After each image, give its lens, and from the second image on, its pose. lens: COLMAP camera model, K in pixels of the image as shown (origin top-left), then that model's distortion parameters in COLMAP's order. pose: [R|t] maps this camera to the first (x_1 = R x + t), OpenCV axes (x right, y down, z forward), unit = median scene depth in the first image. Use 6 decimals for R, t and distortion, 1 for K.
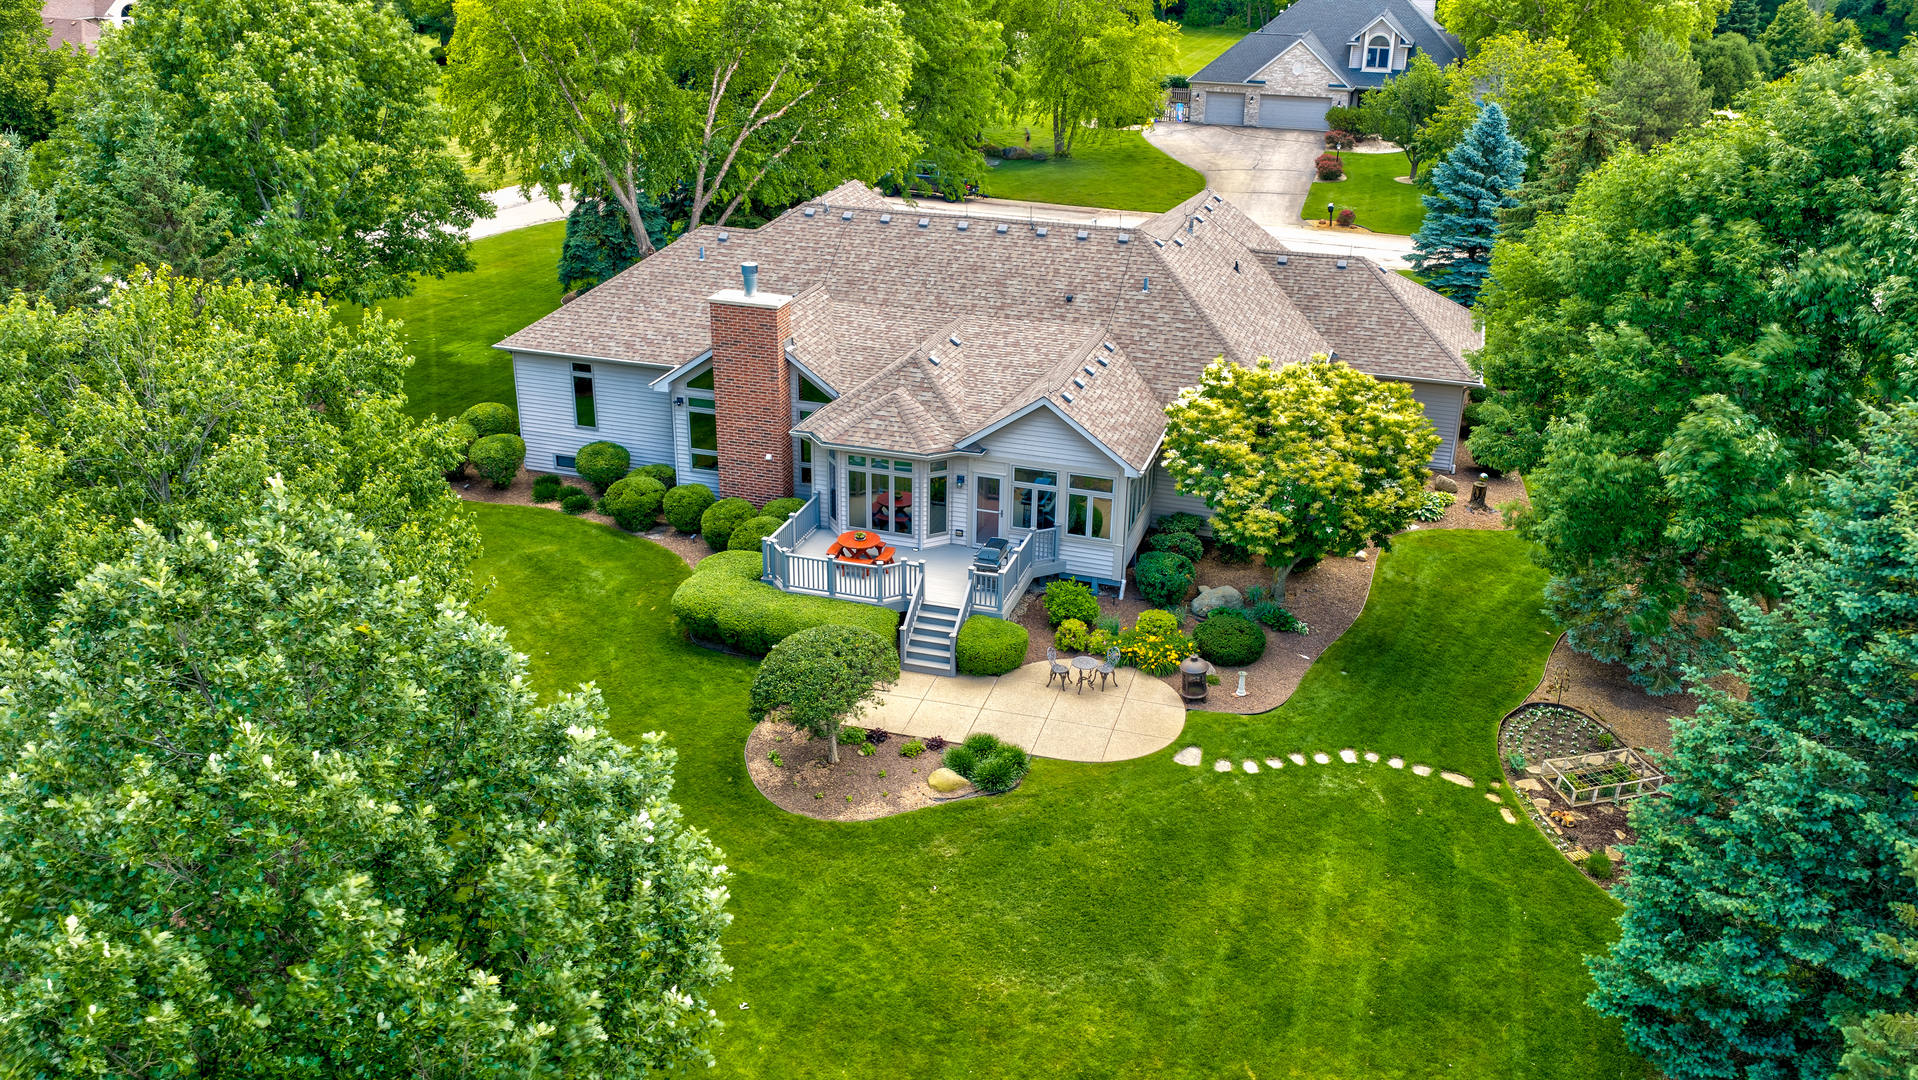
lens RADIAL K [[1596.3, 0, 964.1], [0, 1596.3, 538.6], [0, 0, 1]] dist [0.029797, -0.062317]
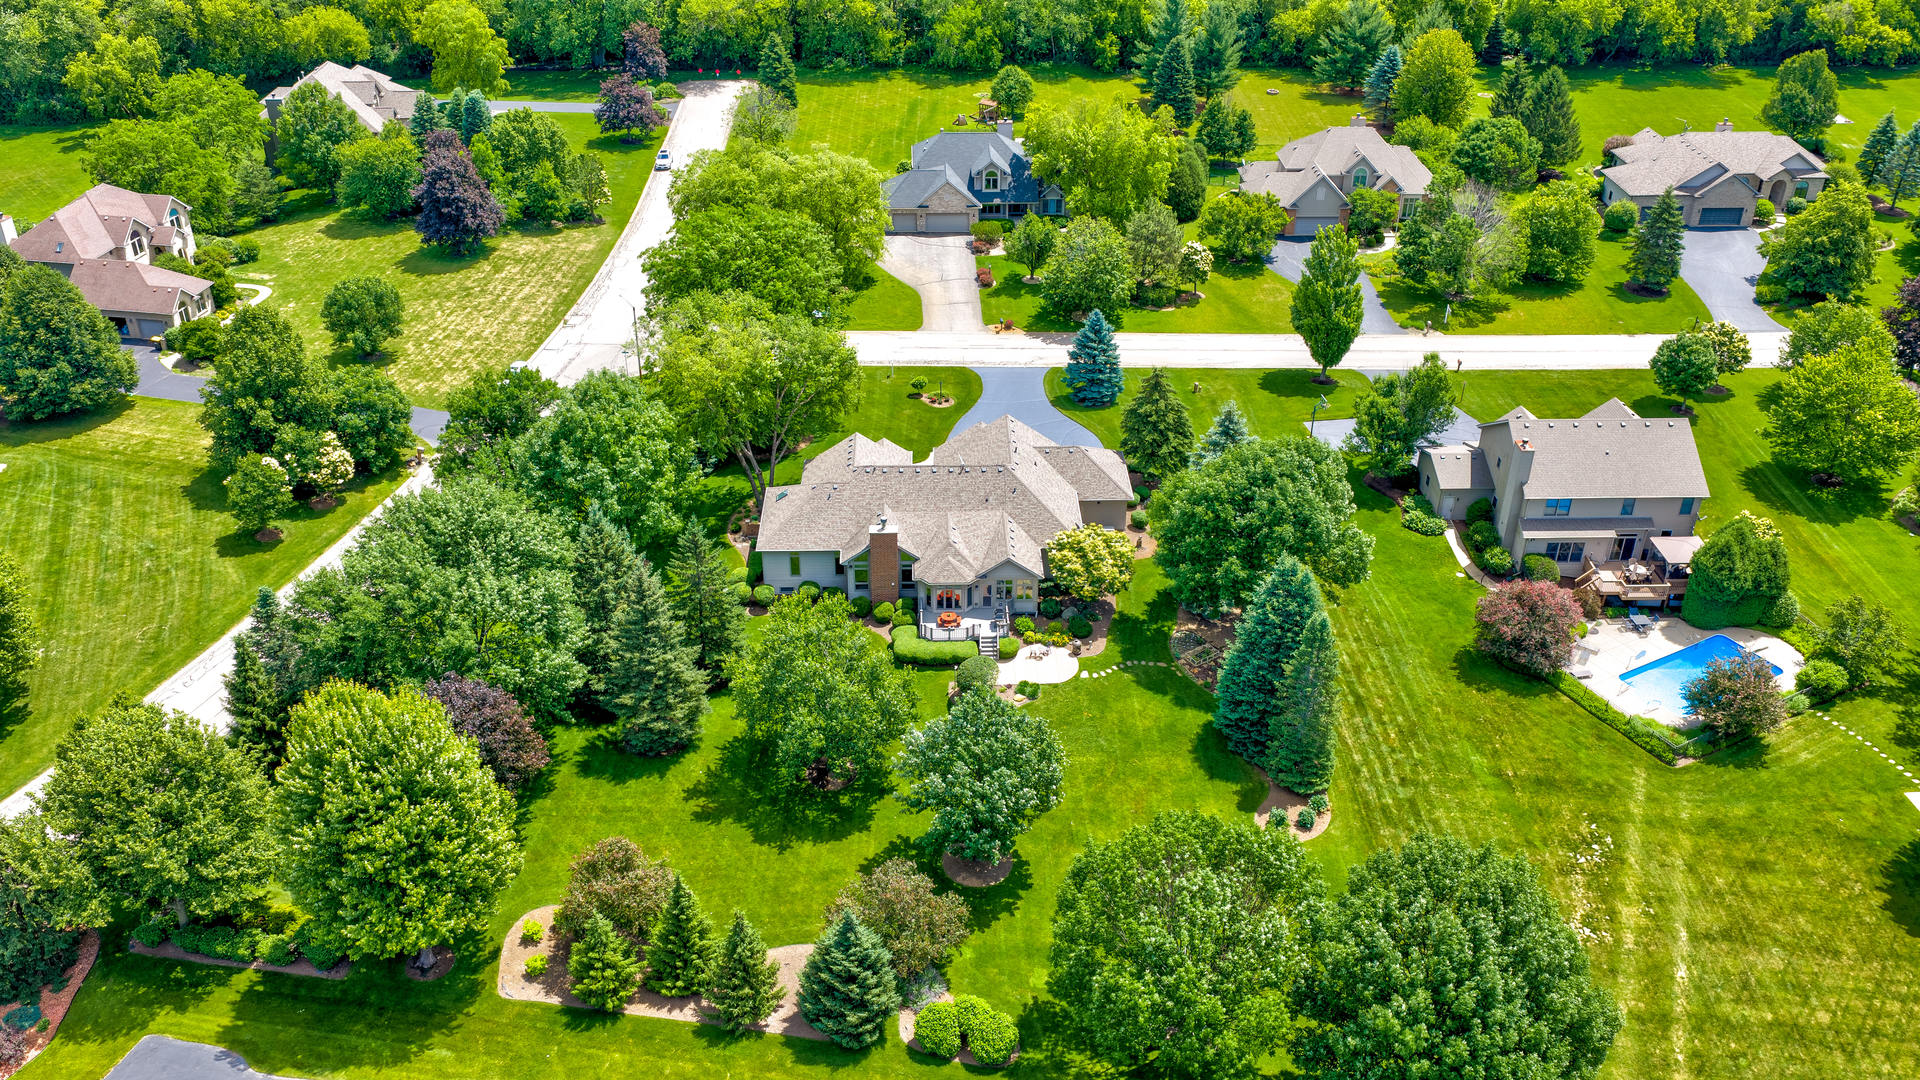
lens RADIAL K [[1598.0, 0, 958.2], [0, 1598.0, 543.5], [0, 0, 1]] dist [0.029797, -0.062317]
pose [[0.947309, -0.173024, 0.269571, -0.827202], [0.134349, 0.978581, 0.155981, -0.589639], [-0.290785, -0.111546, 0.950264, -1.745546]]
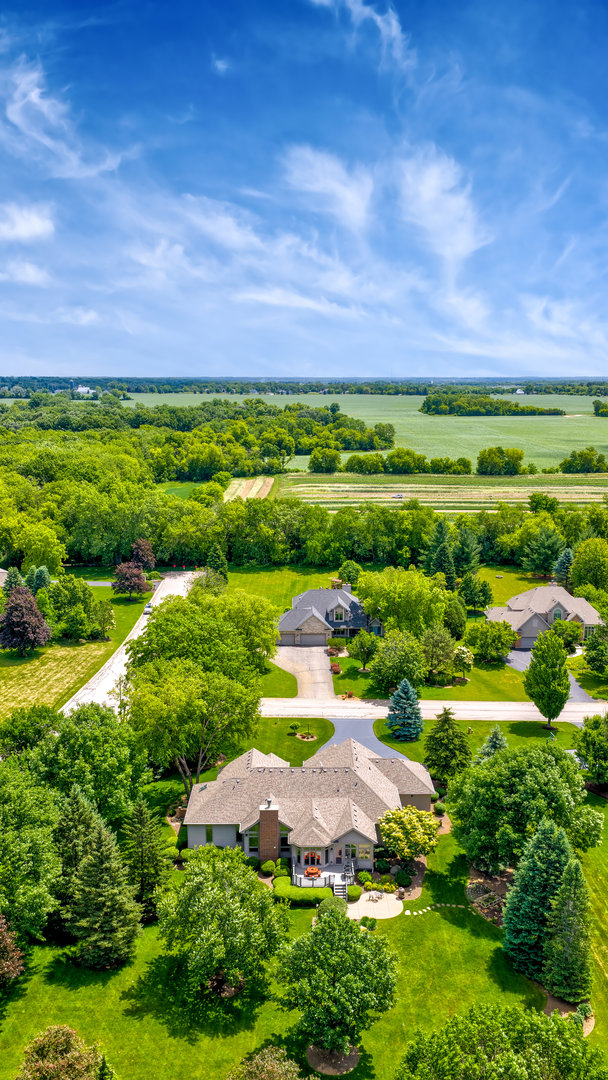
lens RADIAL K [[898.9, 0, 300.9], [0, 898.9, 545.4], [0, 0, 1]] dist [0.029797, -0.062317]
pose [[0.953790, -0.071726, 0.291788, -0.746242], [0.131492, 0.972804, -0.190688, -0.390453], [-0.270175, 0.220244, 0.937282, -1.406651]]
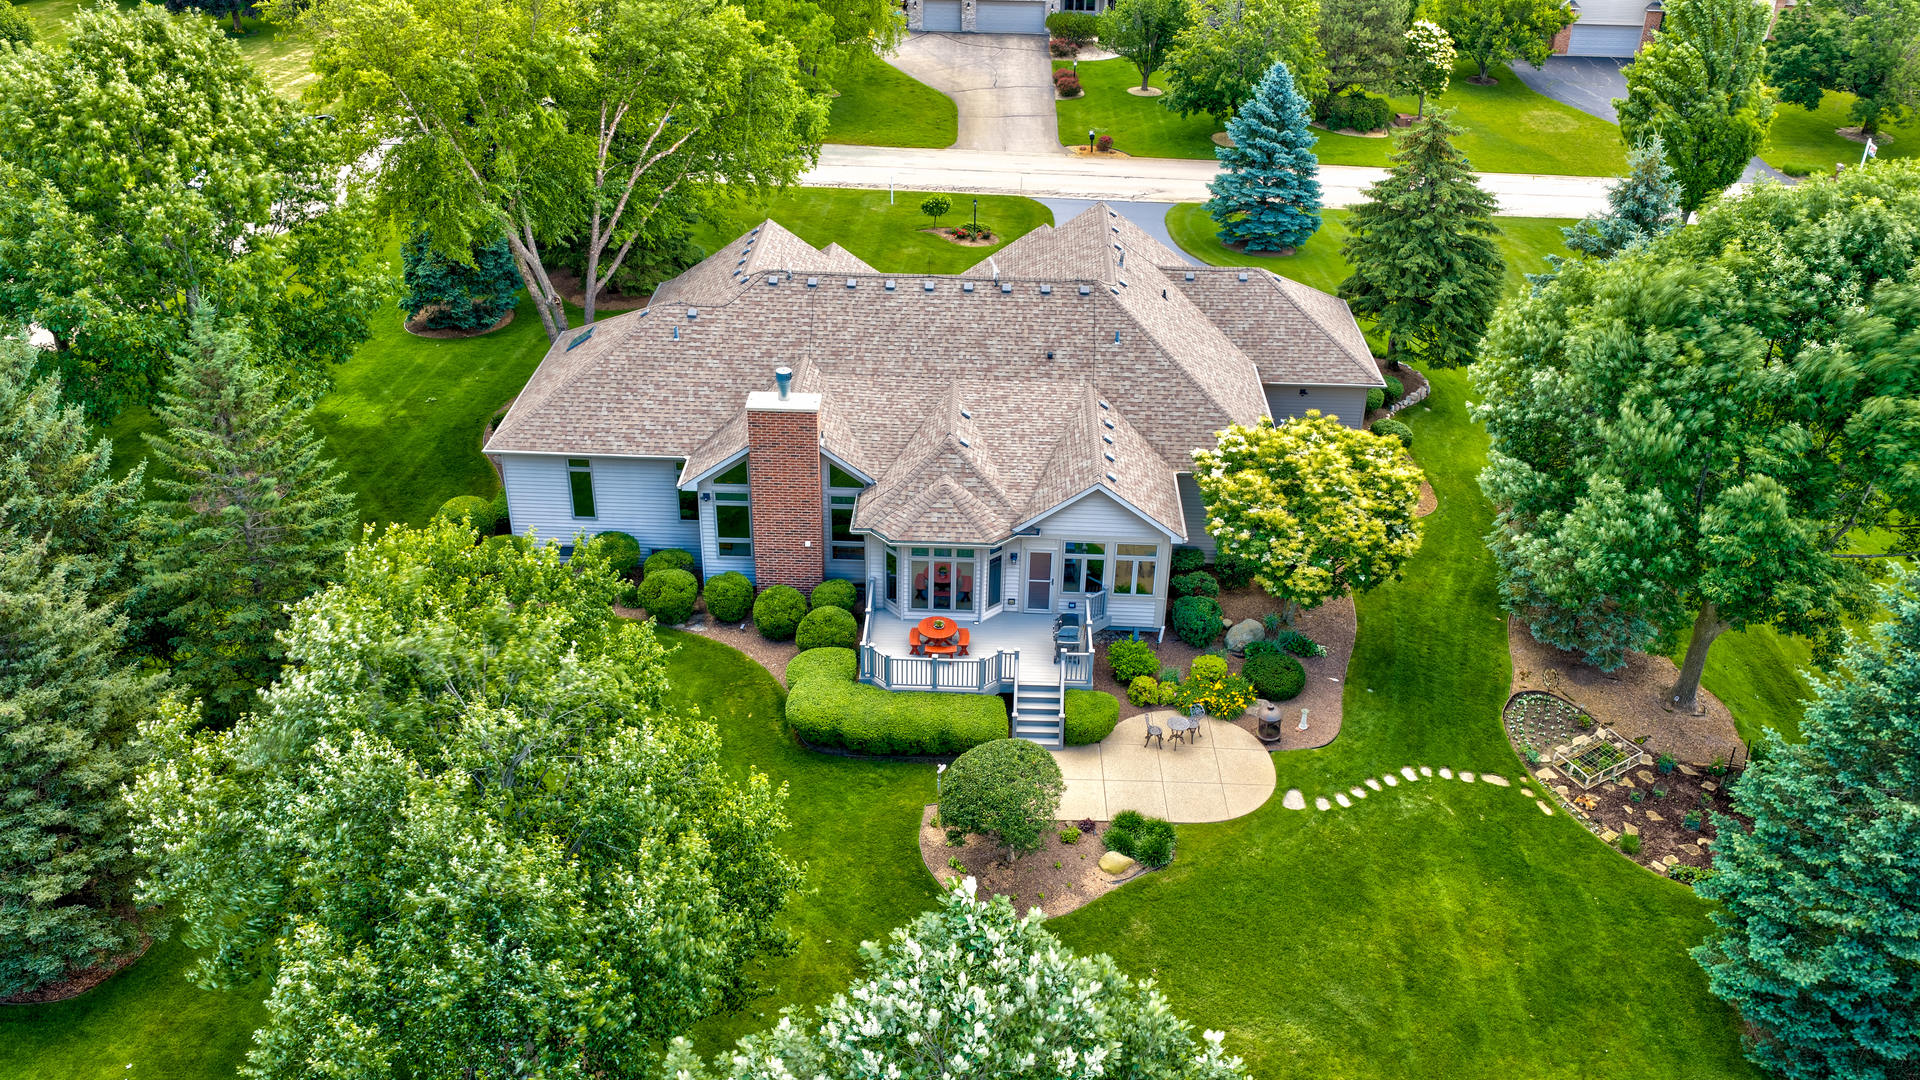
lens RADIAL K [[1598.0, 0, 958.8], [0, 1598.0, 548.9], [0, 0, 1]] dist [0.029797, -0.062317]
pose [[0.964608, -0.129589, 0.229649, -0.311072], [0.101242, 0.986168, 0.131235, -0.203777], [-0.243479, -0.103340, 0.964385, -0.047212]]
